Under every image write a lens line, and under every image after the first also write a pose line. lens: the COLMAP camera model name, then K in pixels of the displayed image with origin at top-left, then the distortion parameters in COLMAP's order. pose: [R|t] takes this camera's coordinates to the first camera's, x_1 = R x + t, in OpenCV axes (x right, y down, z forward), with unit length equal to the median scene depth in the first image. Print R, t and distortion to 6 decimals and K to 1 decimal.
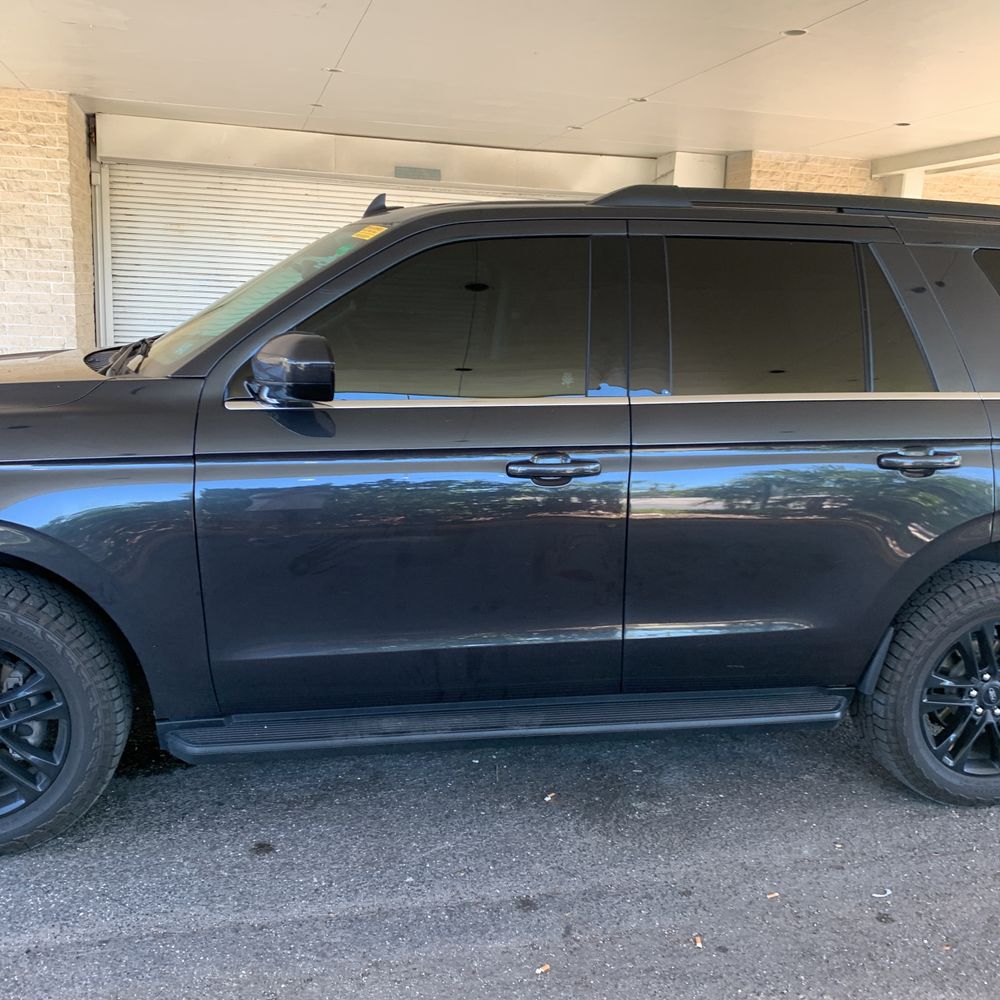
lens RADIAL K [[1024.9, 0, 505.7], [0, 1024.9, 502.0], [0, 0, 1]] dist [0.070526, -0.135269]
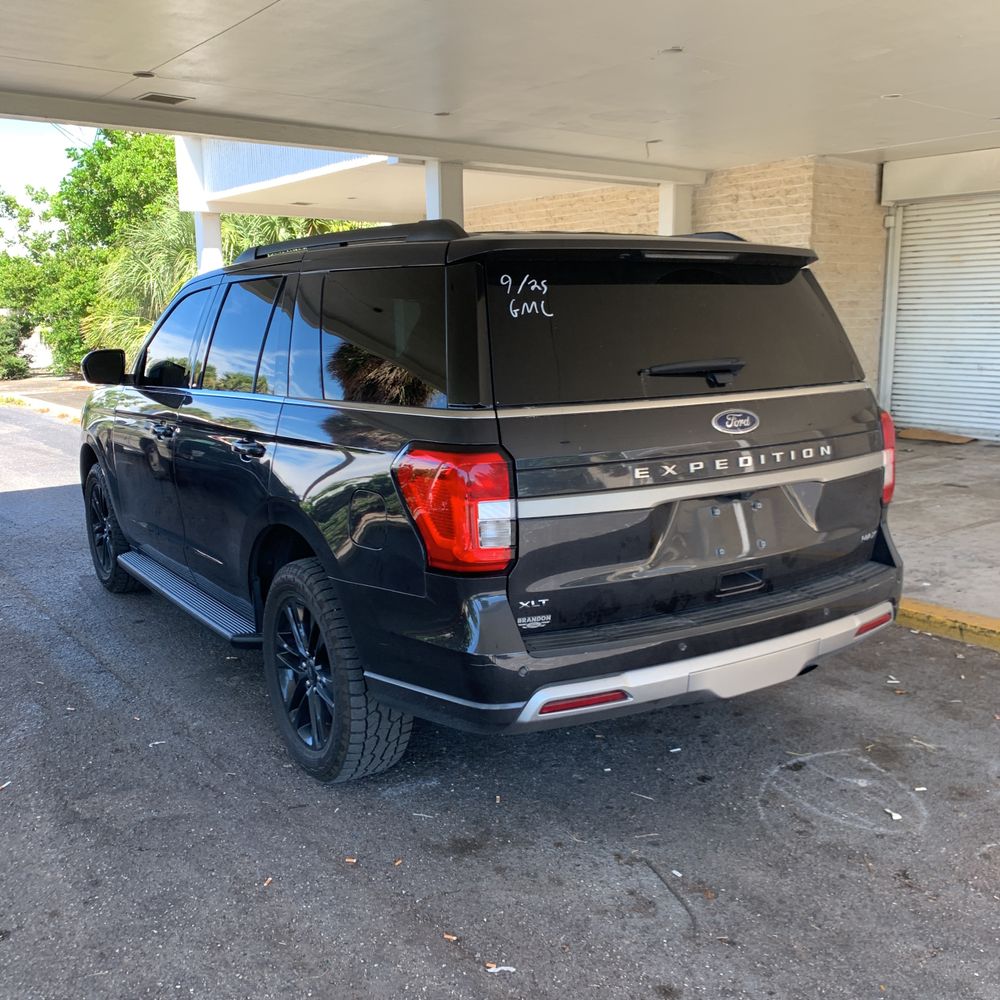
lens RADIAL K [[1042.9, 0, 500.0], [0, 1042.9, 500.0], [0, 0, 1]] dist [0.107041, -0.267035]
pose [[0.379696, 0.116780, -0.917711, 0.567736], [-0.154421, 0.986084, 0.061590, -0.034575], [0.912132, 0.118329, 0.392446, 0.263122]]
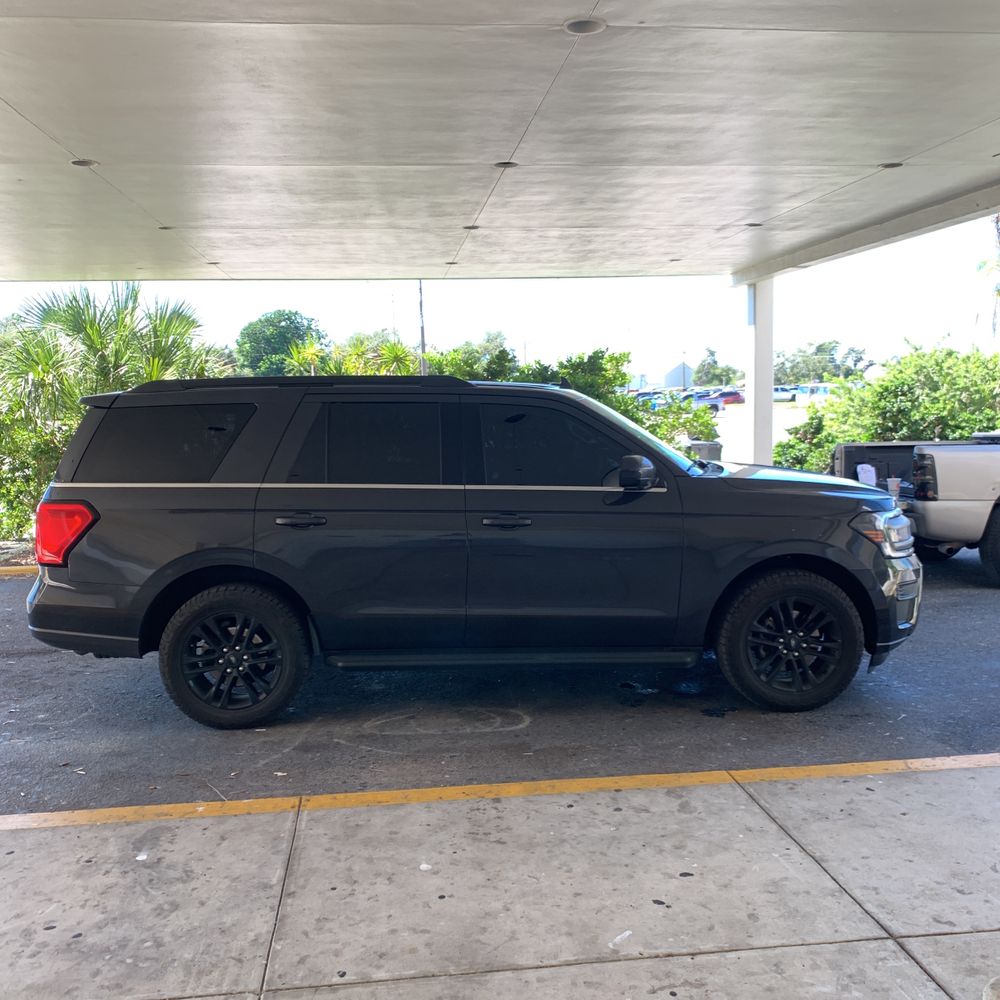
lens RADIAL K [[989.2, 0, 516.0], [0, 989.2, 495.5], [0, 0, 1]] dist [0.064686, -0.118034]
pose [[-0.990842, -0.048515, 0.126011, -0.128552], [-0.006918, 0.950239, 0.311446, -0.261133], [-0.134850, 0.307722, -0.941872, 1.096261]]
